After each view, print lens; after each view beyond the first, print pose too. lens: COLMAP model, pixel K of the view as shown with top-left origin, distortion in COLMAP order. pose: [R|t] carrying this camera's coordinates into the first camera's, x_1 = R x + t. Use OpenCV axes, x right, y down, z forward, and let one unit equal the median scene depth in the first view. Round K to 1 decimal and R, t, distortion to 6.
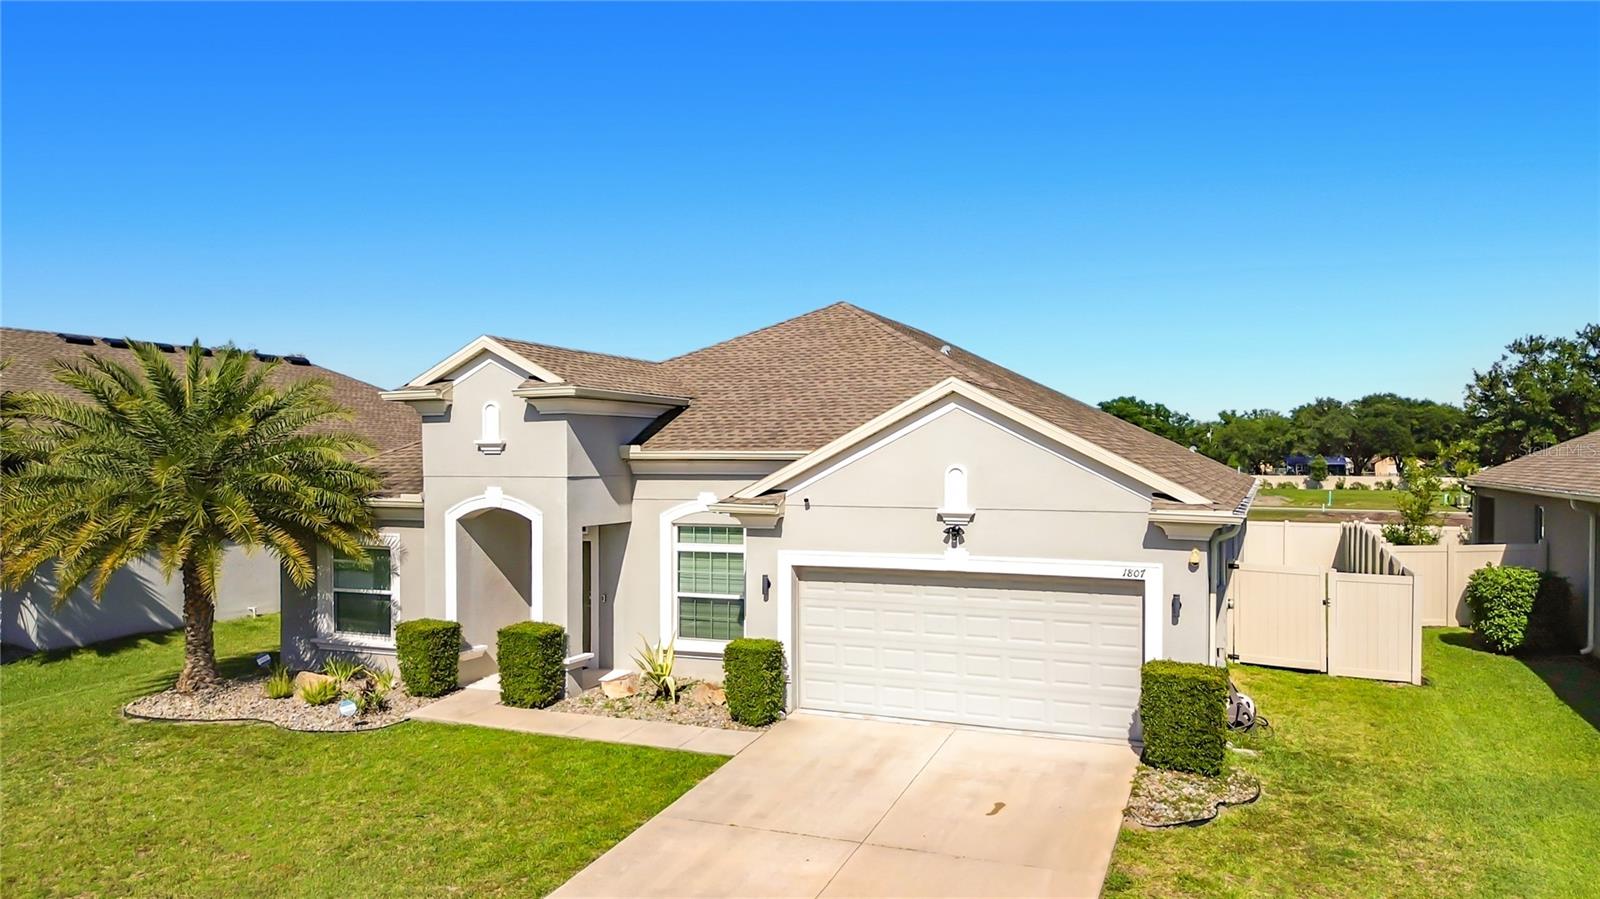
lens RADIAL K [[1157.0, 0, 800.0], [0, 1157.0, 449.5], [0, 0, 1]] dist [0.077948, -0.086574]
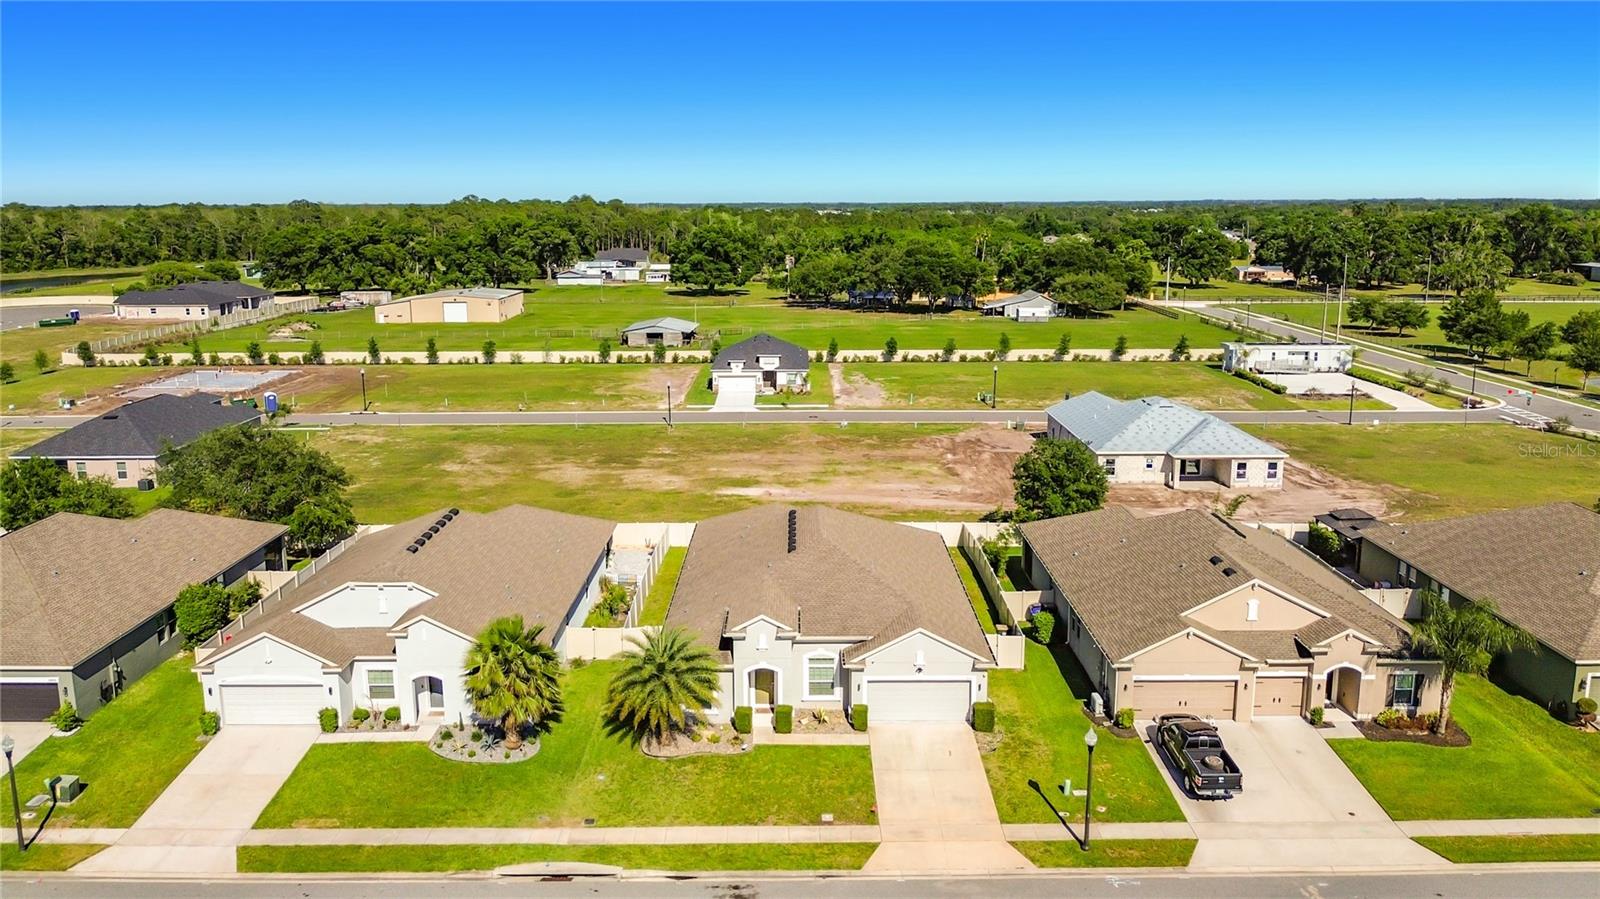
lens RADIAL K [[1169.3, 0, 798.7], [0, 1169.3, 450.4], [0, 0, 1]] dist [0.058739, -0.099277]
pose [[0.926985, -0.082577, 0.365897, -1.259756], [0.003313, 0.977231, 0.212152, -1.159262], [-0.375084, -0.195450, 0.906152, -1.675703]]
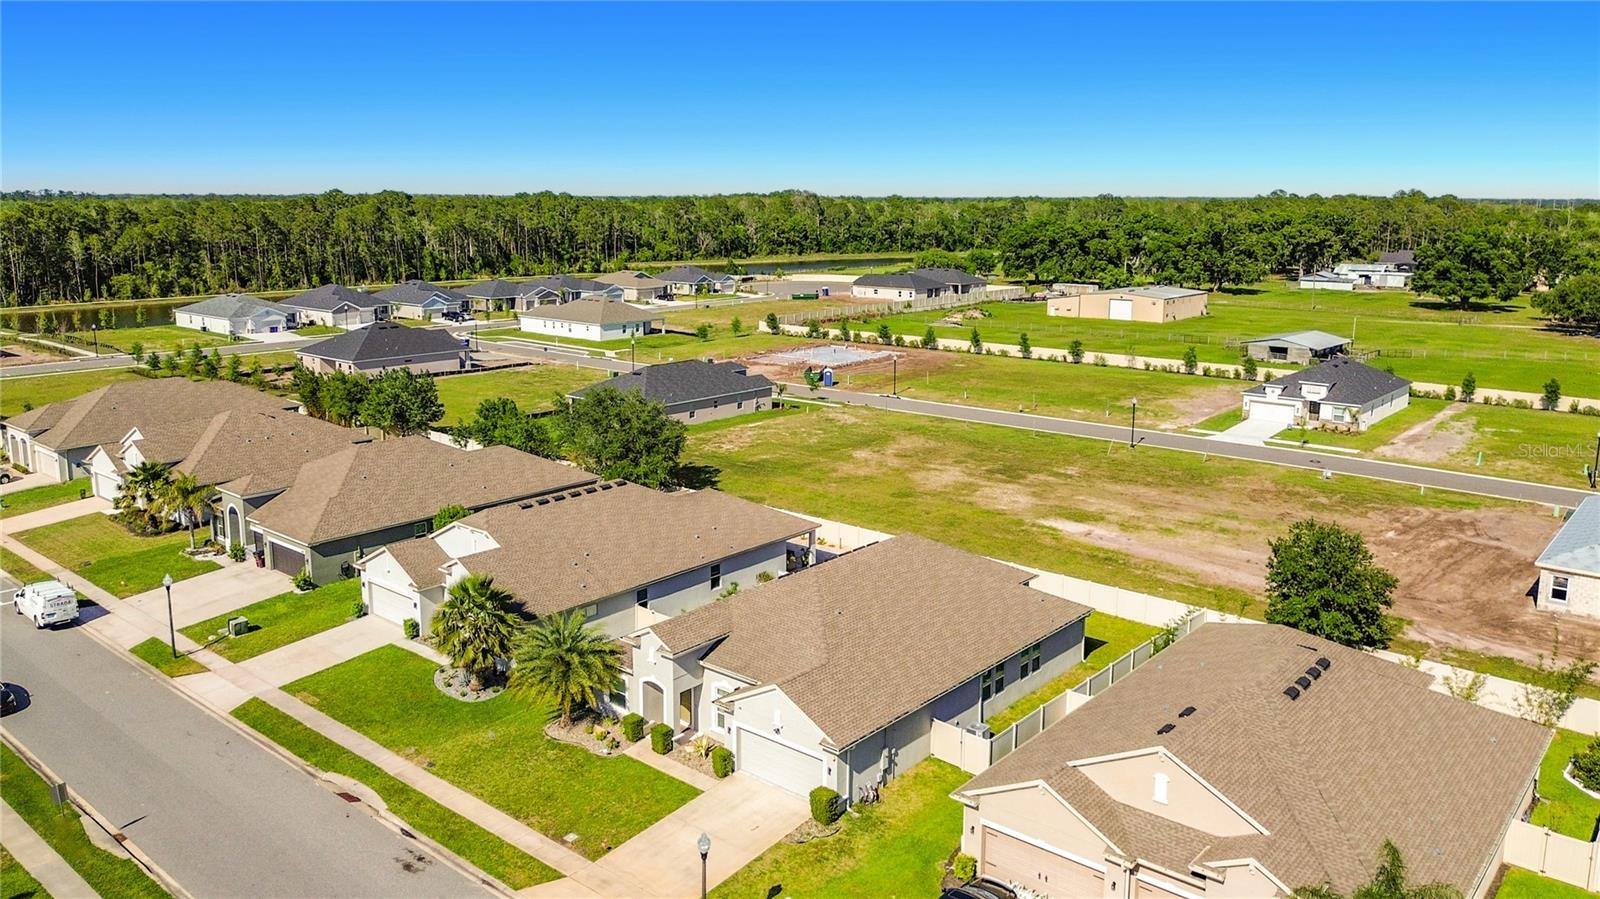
lens RADIAL K [[1175.9, 0, 795.0], [0, 1175.9, 441.3], [0, 0, 1]] dist [0.053961, -0.097331]
pose [[0.948169, 0.066705, -0.310685, 0.987848], [-0.000386, 0.977960, 0.208794, -1.197934], [0.317765, -0.197852, 0.927297, -1.562643]]
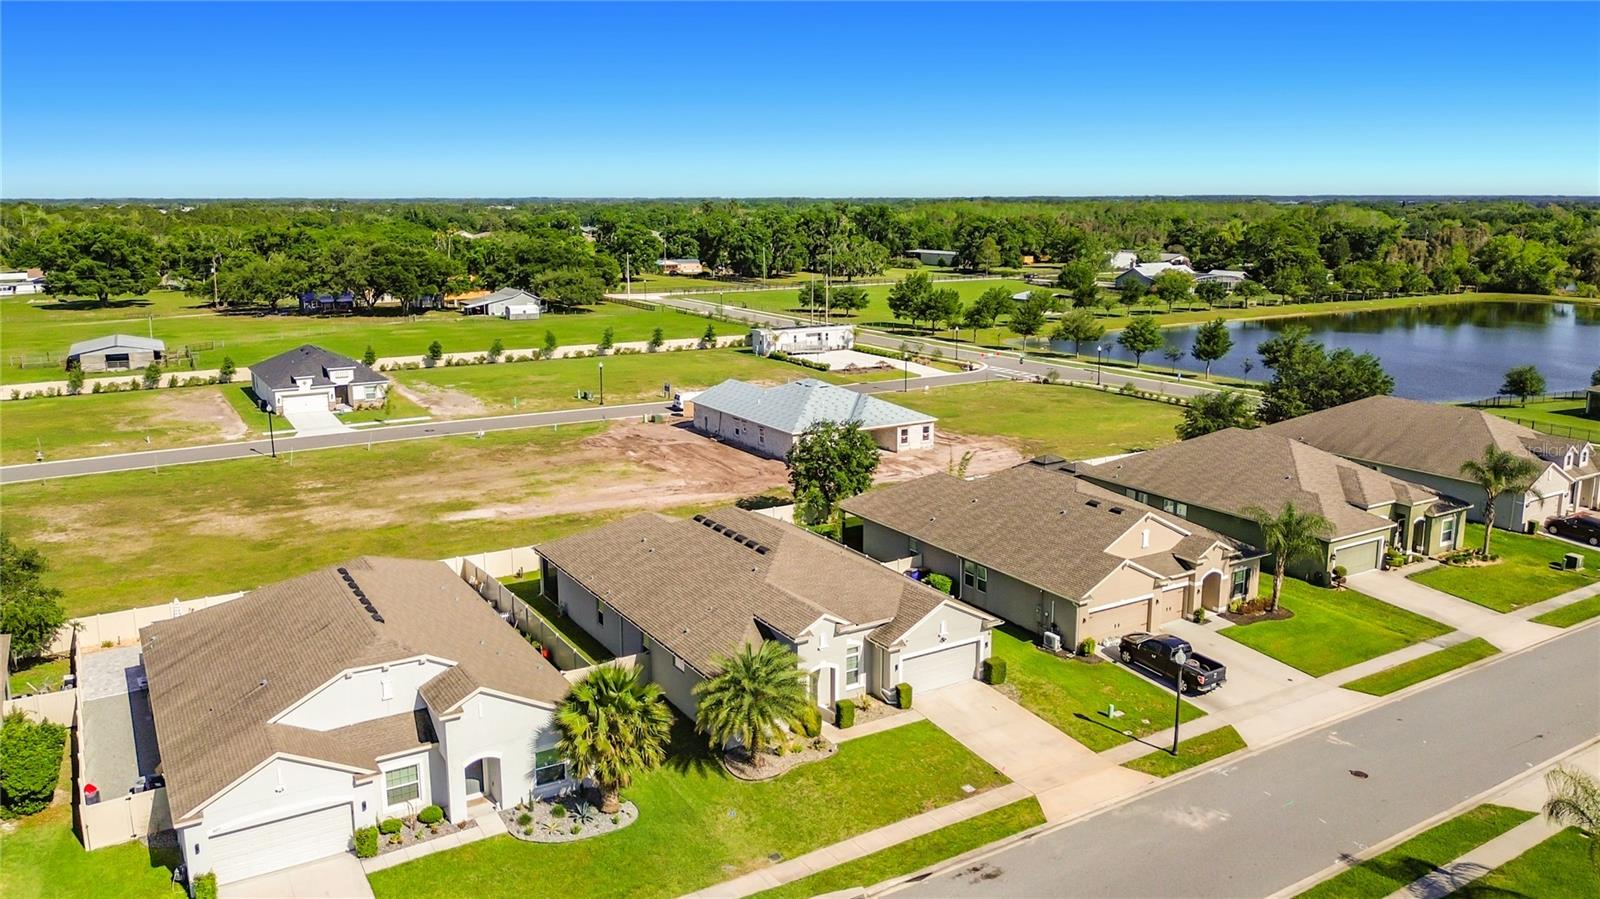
lens RADIAL K [[1164.5, 0, 798.1], [0, 1164.5, 447.4], [0, 0, 1]] dist [0.051553, -0.094000]
pose [[0.595318, -0.170596, 0.785171, -2.591082], [-0.001579, 0.976950, 0.213462, -1.157301], [-0.803489, -0.128318, 0.581326, -0.606723]]
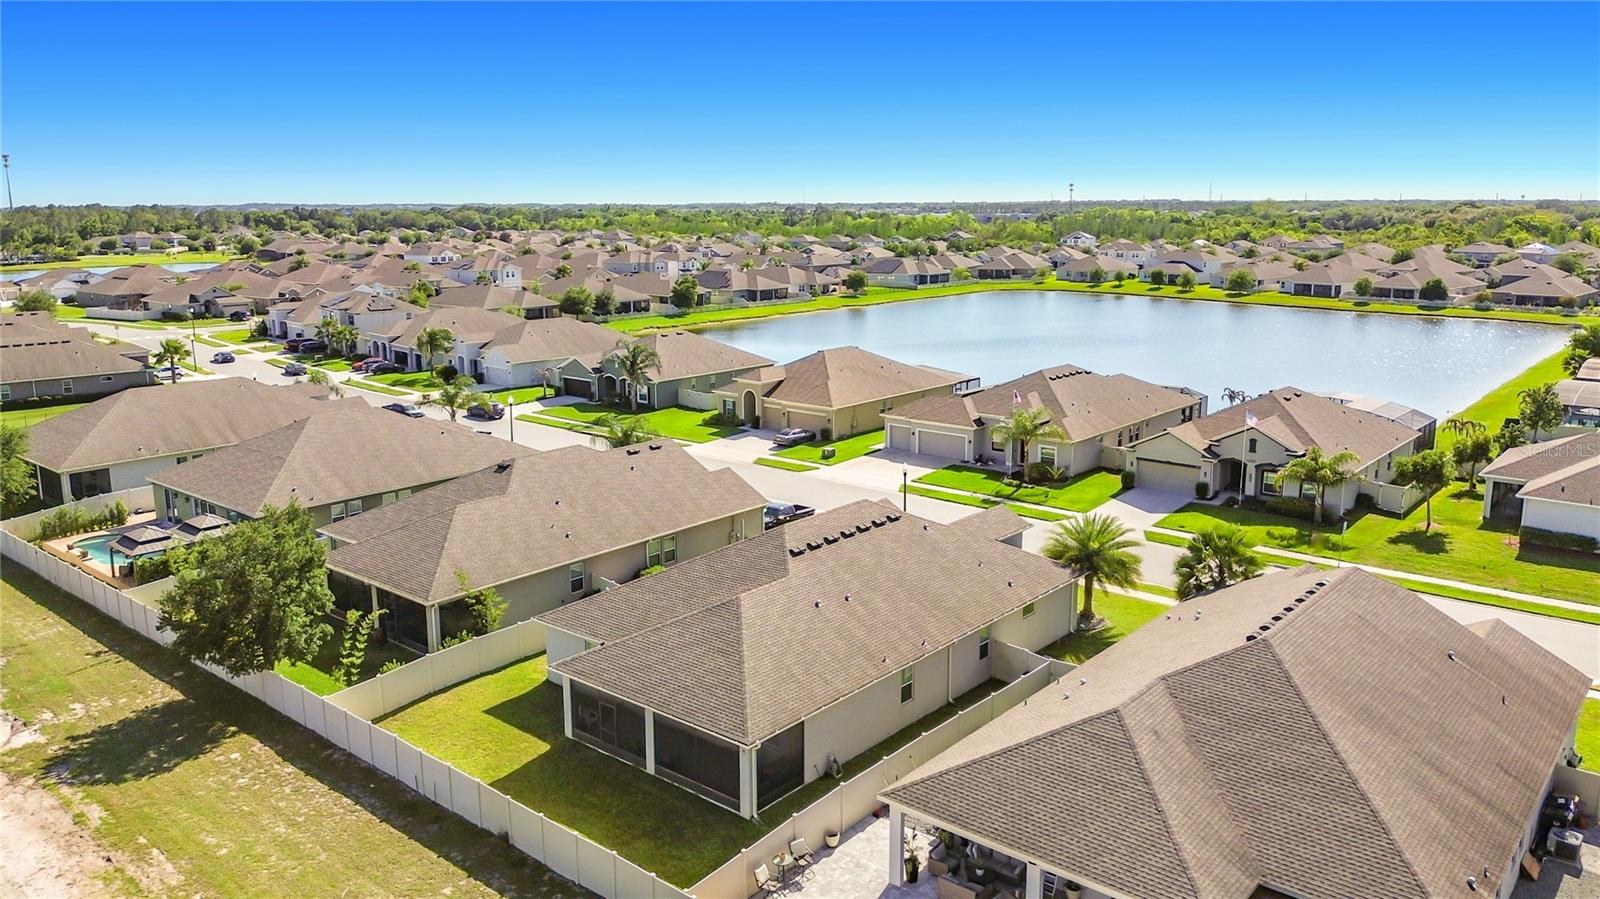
lens RADIAL K [[1158.3, 0, 799.6], [0, 1158.3, 482.9], [0, 0, 1]] dist [0.047311, -0.080452]
pose [[-0.949011, -0.070676, 0.307219, -0.754968], [0.002283, 0.972978, 0.230887, -0.962498], [-0.315236, 0.219815, -0.923205, 4.398760]]
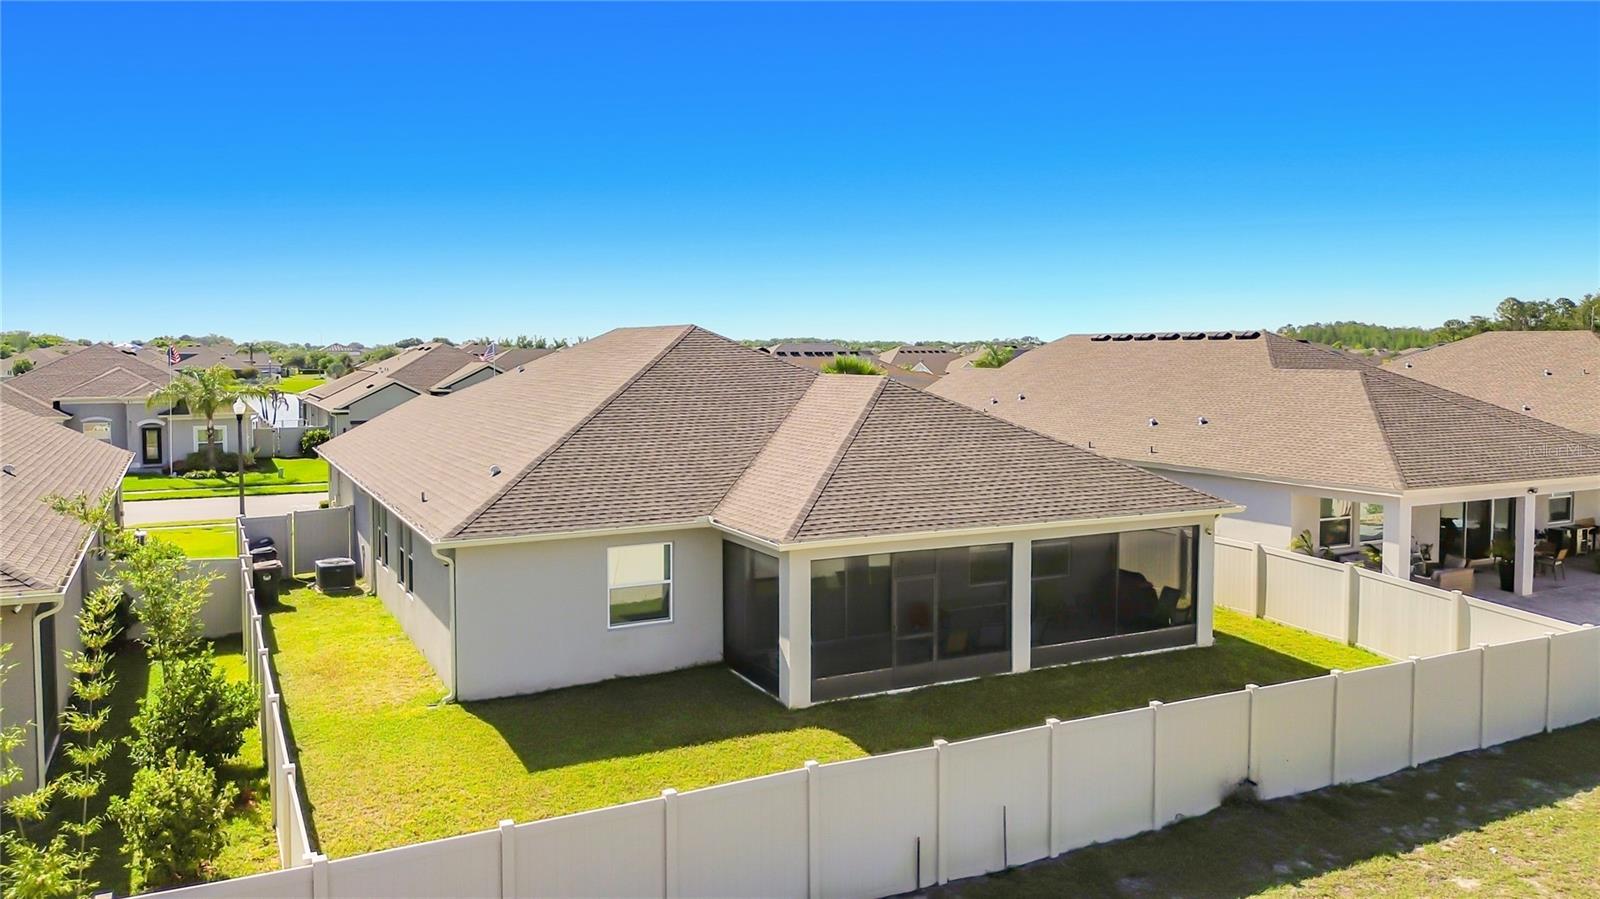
lens RADIAL K [[1164.5, 0, 798.1], [0, 1164.5, 447.4], [0, 0, 1]] dist [0.051553, -0.094000]
pose [[-0.648970, 0.060910, -0.758372, 1.401594], [0.002271, 0.996941, 0.078127, -0.128601], [0.760811, 0.048980, -0.647123, 2.965994]]
